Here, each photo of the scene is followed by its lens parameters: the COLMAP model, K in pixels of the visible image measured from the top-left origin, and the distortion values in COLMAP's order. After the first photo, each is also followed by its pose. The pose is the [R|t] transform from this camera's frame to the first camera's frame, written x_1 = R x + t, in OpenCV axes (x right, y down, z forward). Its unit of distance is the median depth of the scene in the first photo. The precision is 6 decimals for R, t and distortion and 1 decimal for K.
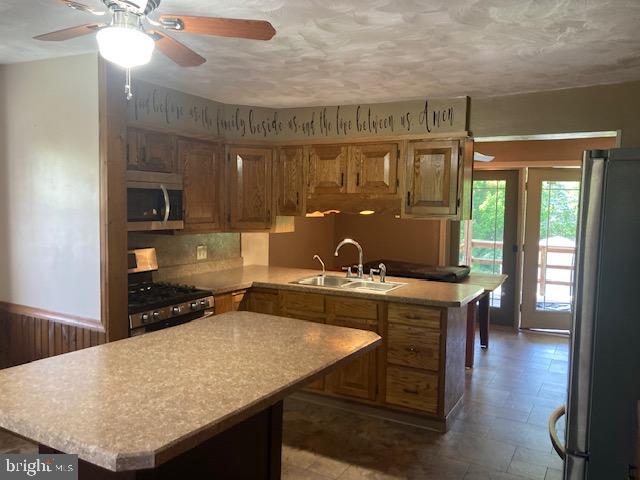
lens RADIAL K [[533.0, 0, 319.0], [0, 533.0, 240.0], [0, 0, 1]] dist [-0.012226, -0.002571]
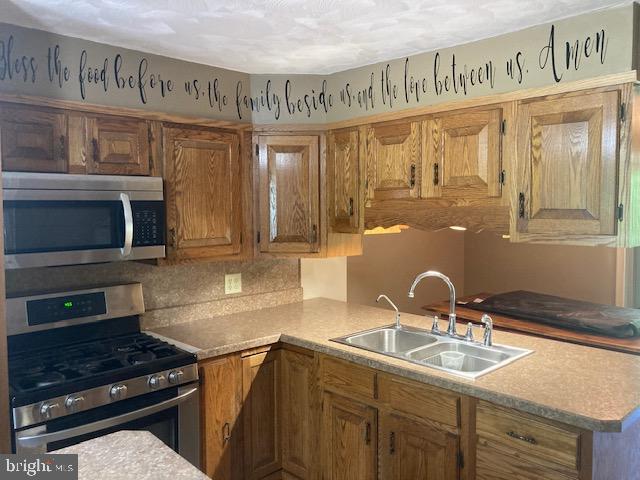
lens RADIAL K [[533.0, 0, 326.7], [0, 533.0, 222.8], [0, 0, 1]] dist [-0.012226, -0.002571]
pose [[0.950066, -0.011243, -0.311847, 0.141853], [0.000657, 0.999421, -0.034030, -0.039287], [0.312049, 0.032126, 0.949523, 0.396968]]
